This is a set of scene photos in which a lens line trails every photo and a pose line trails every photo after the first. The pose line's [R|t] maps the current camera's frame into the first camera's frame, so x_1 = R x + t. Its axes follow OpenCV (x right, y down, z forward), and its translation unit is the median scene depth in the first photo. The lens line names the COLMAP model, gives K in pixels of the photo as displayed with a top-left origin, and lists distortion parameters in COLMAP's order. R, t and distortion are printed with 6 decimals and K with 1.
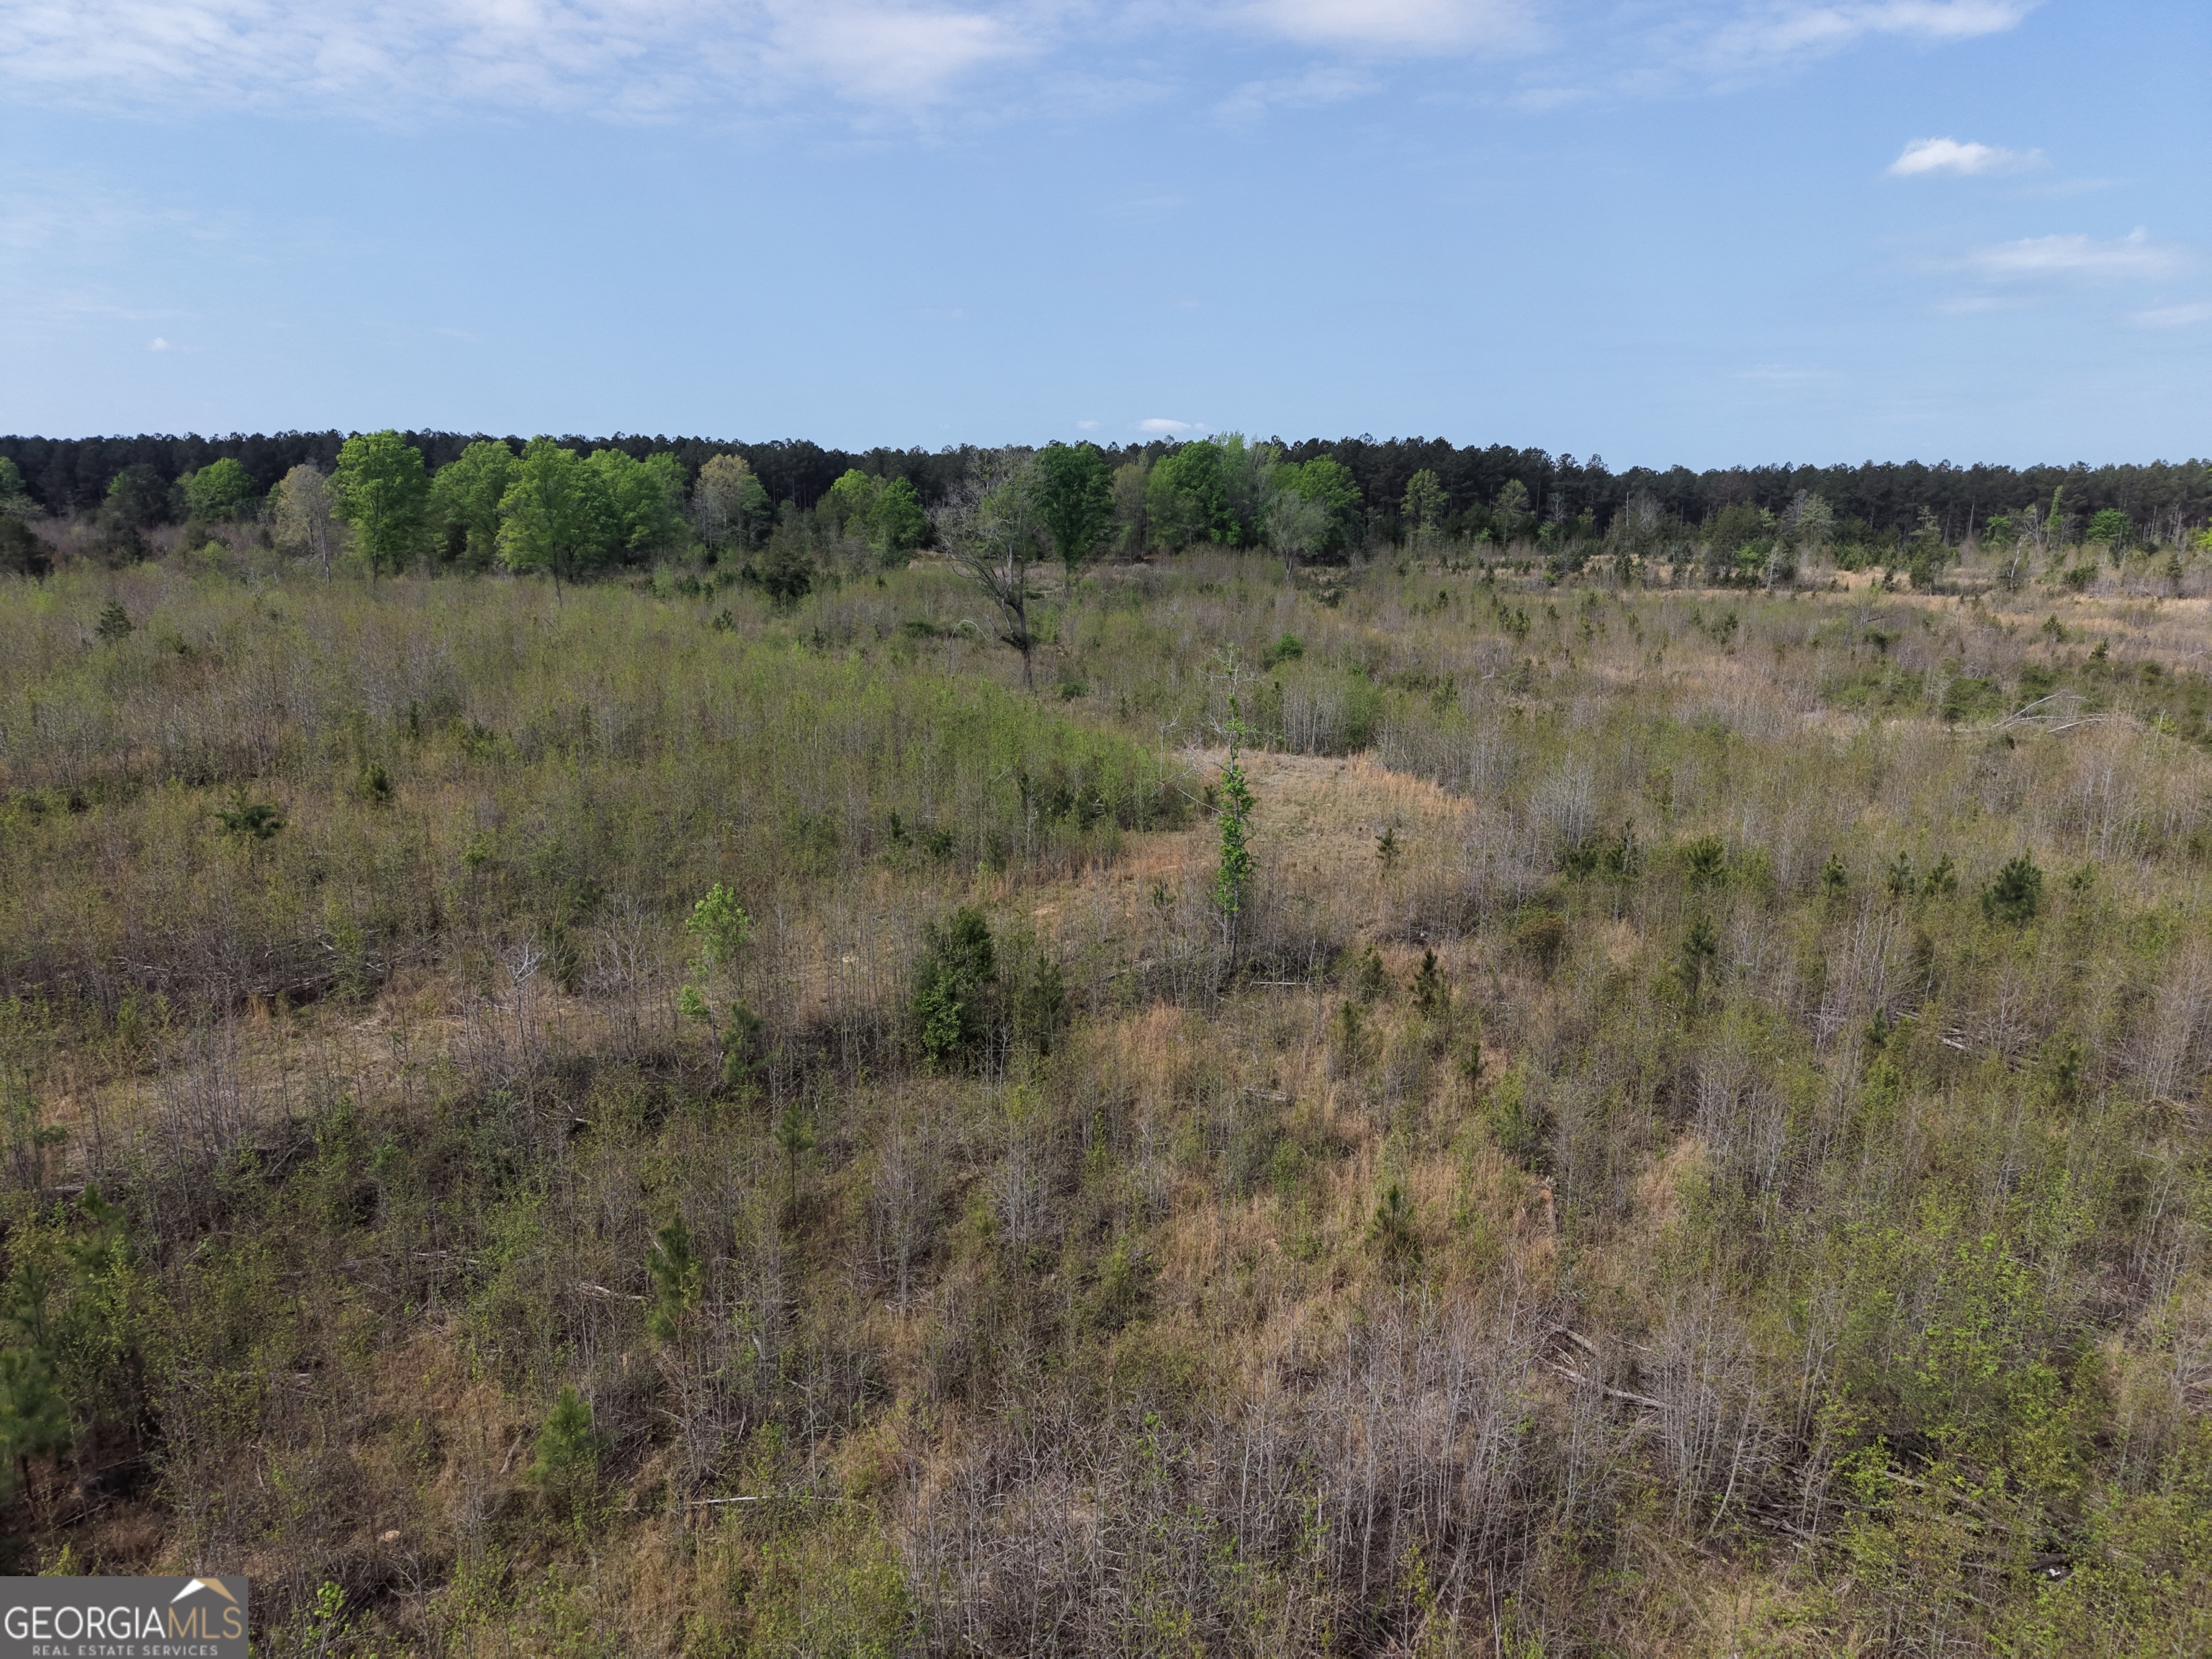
lens RADIAL K [[1517.3, 0, 1103.0], [0, 1517.3, 818.3], [0, 0, 1]] dist [0.043202, -0.025186]
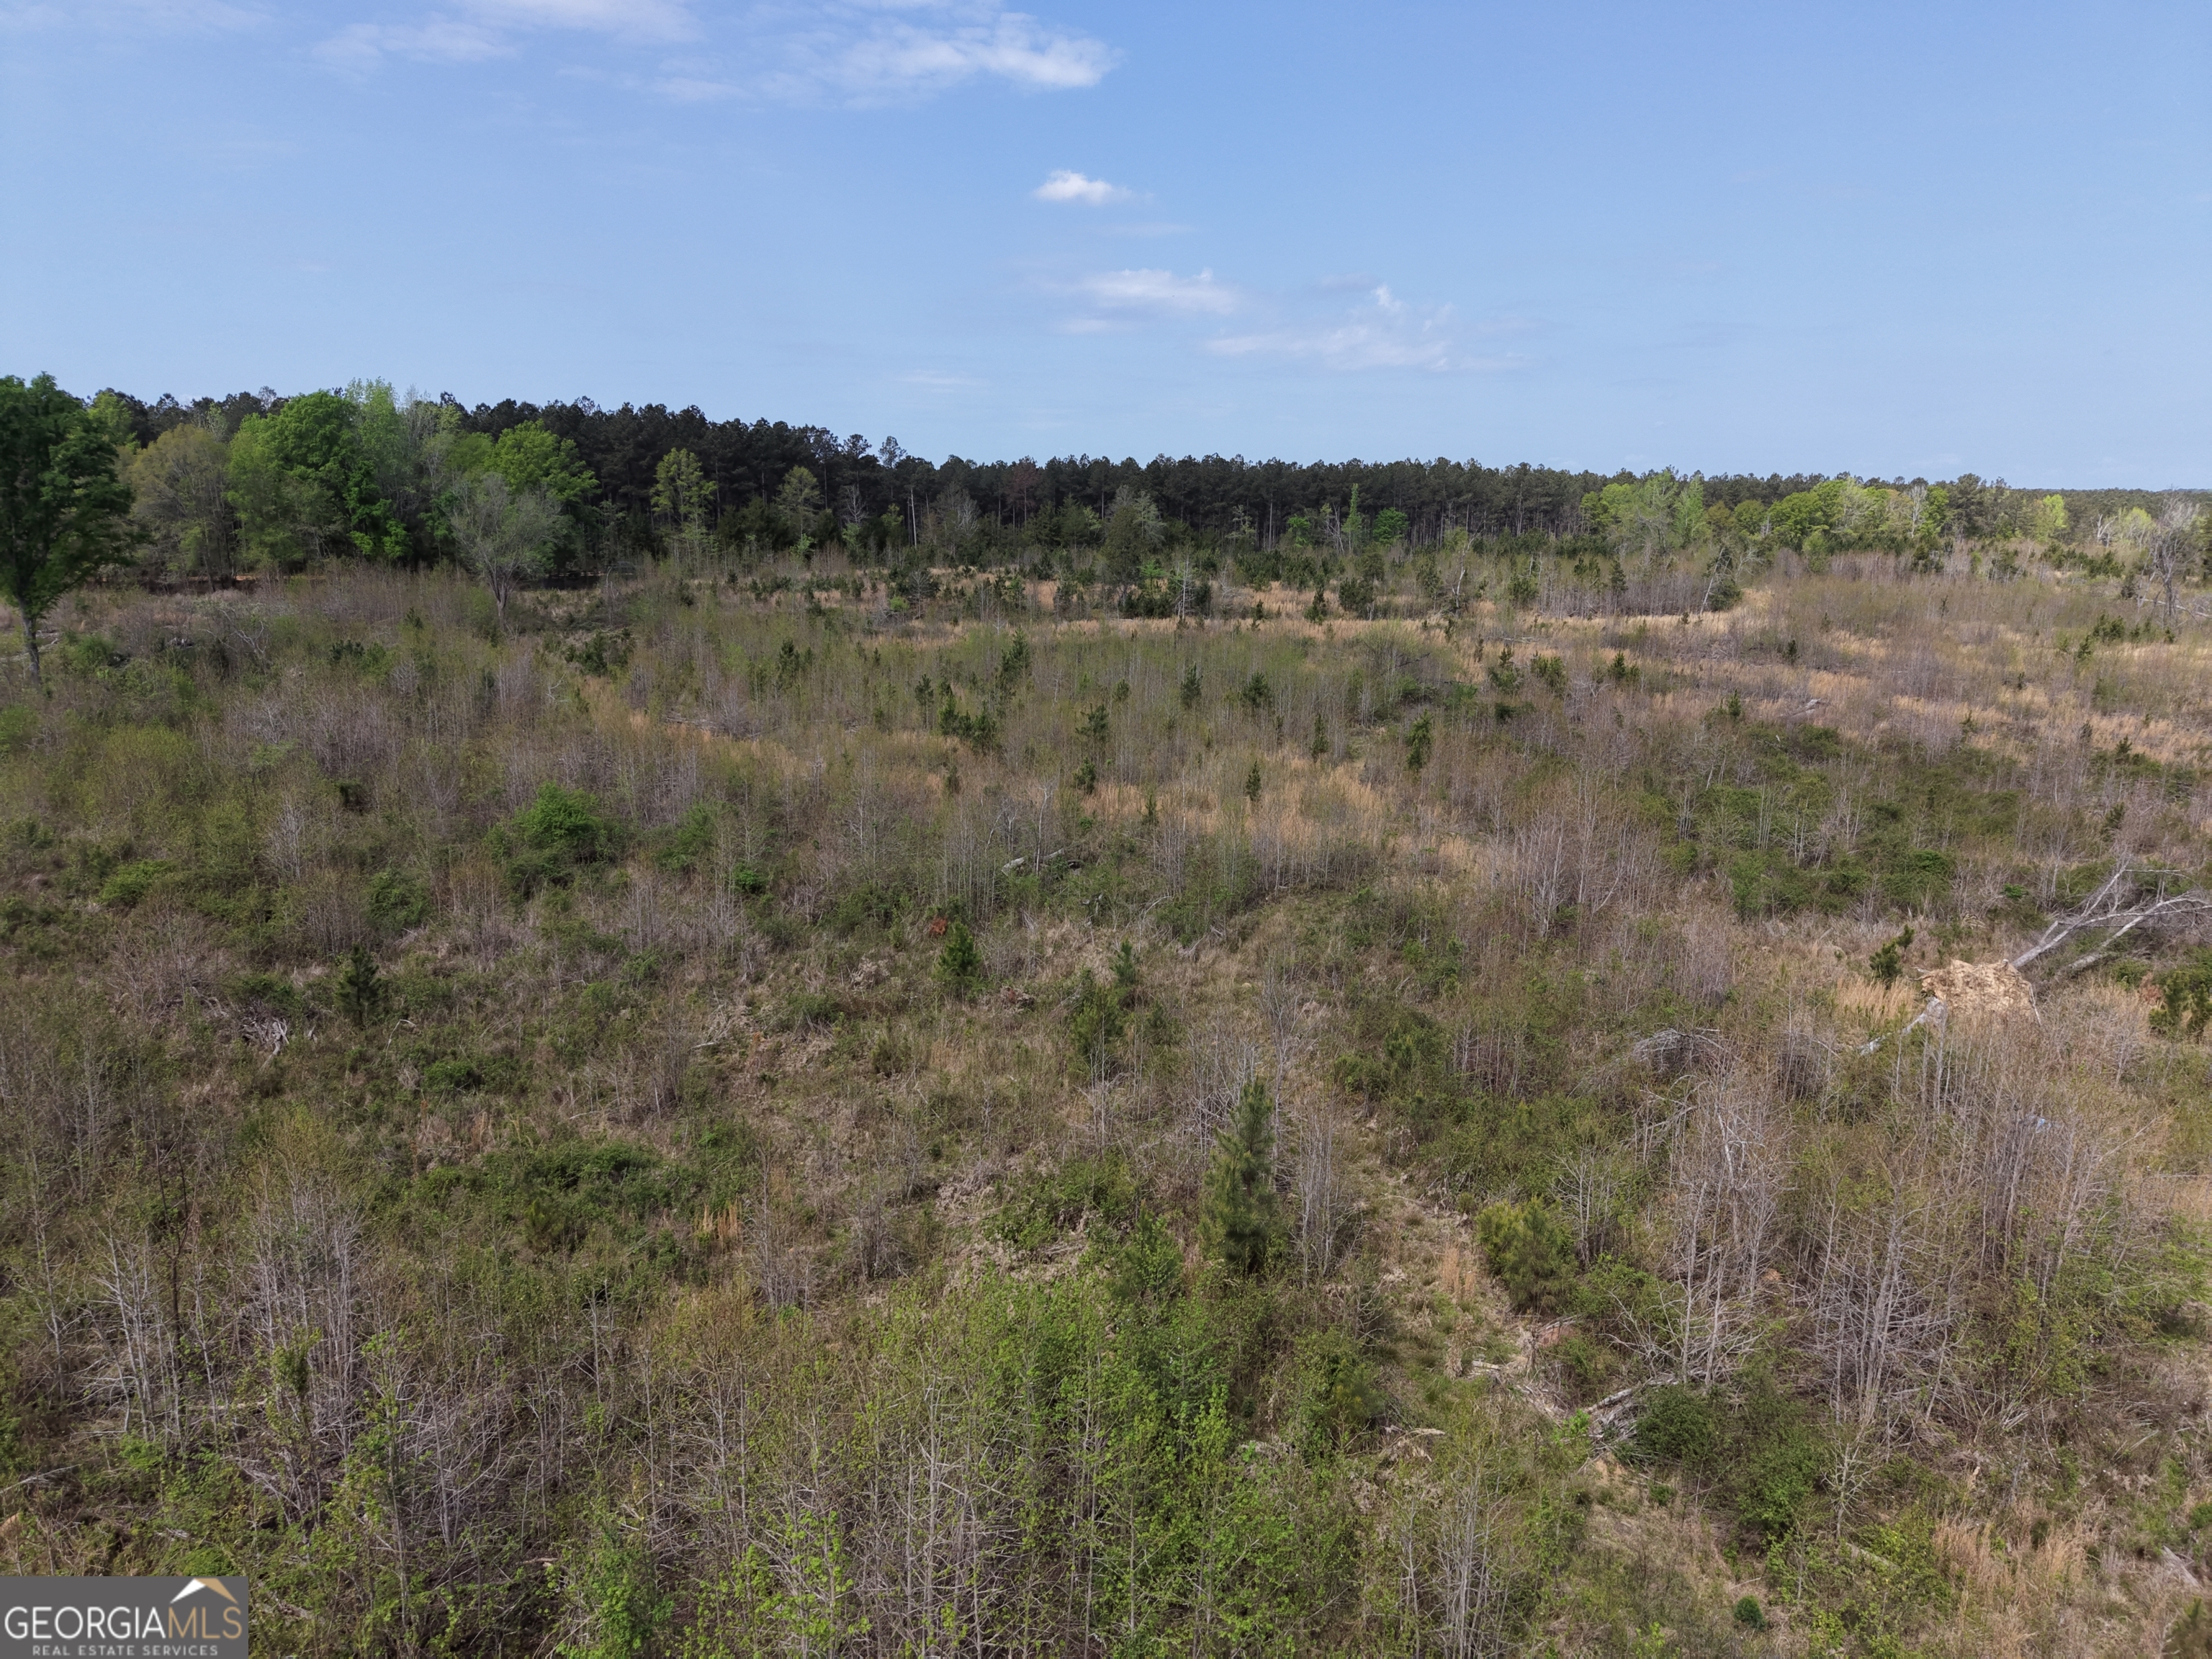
lens RADIAL K [[1517.3, 0, 1109.0], [0, 1517.3, 818.6], [0, 0, 1]] dist [0.043202, -0.025186]
pose [[0.871880, -0.097655, 0.479885, 0.026861], [0.095550, 0.995006, 0.028880, -0.059218], [-0.480309, 0.020673, 0.876856, 0.286553]]
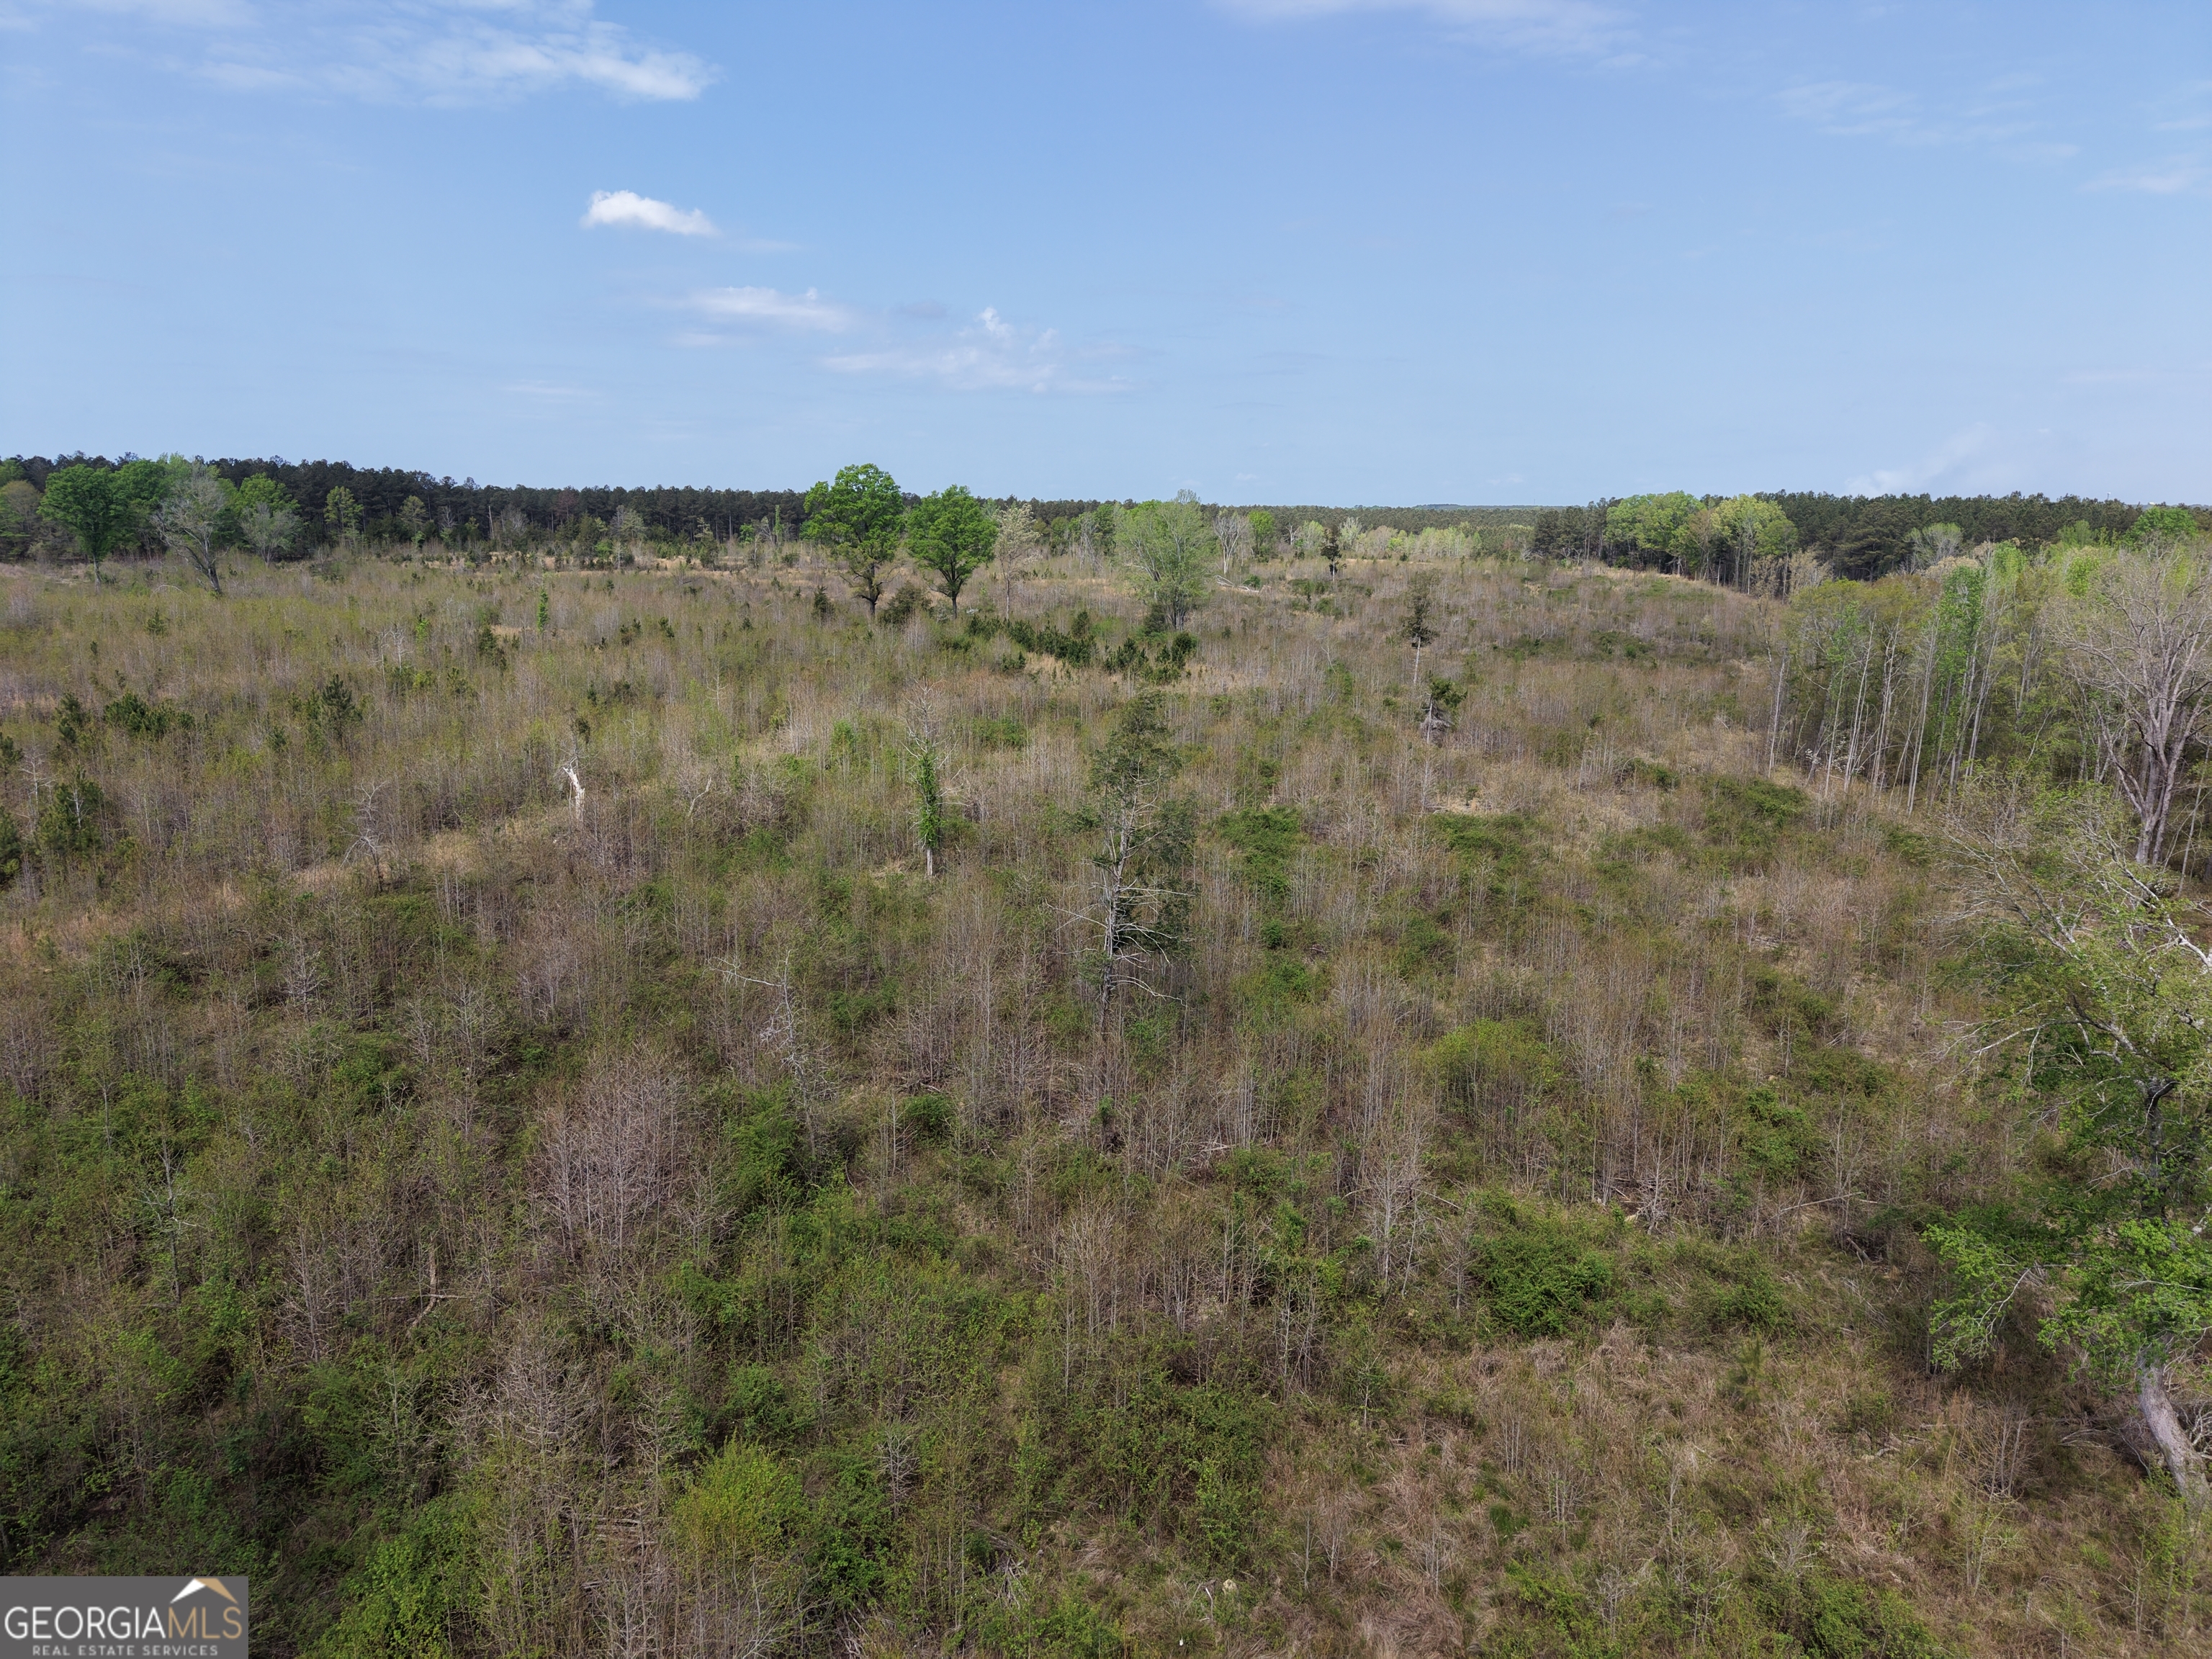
lens RADIAL K [[1517.3, 0, 1094.8], [0, 1517.3, 820.4], [0, 0, 1]] dist [0.043202, -0.025186]
pose [[0.740020, -0.133744, 0.659153, -0.210145], [0.137287, 0.989433, 0.046629, 0.076767], [-0.658425, 0.055987, 0.750562, -0.373537]]
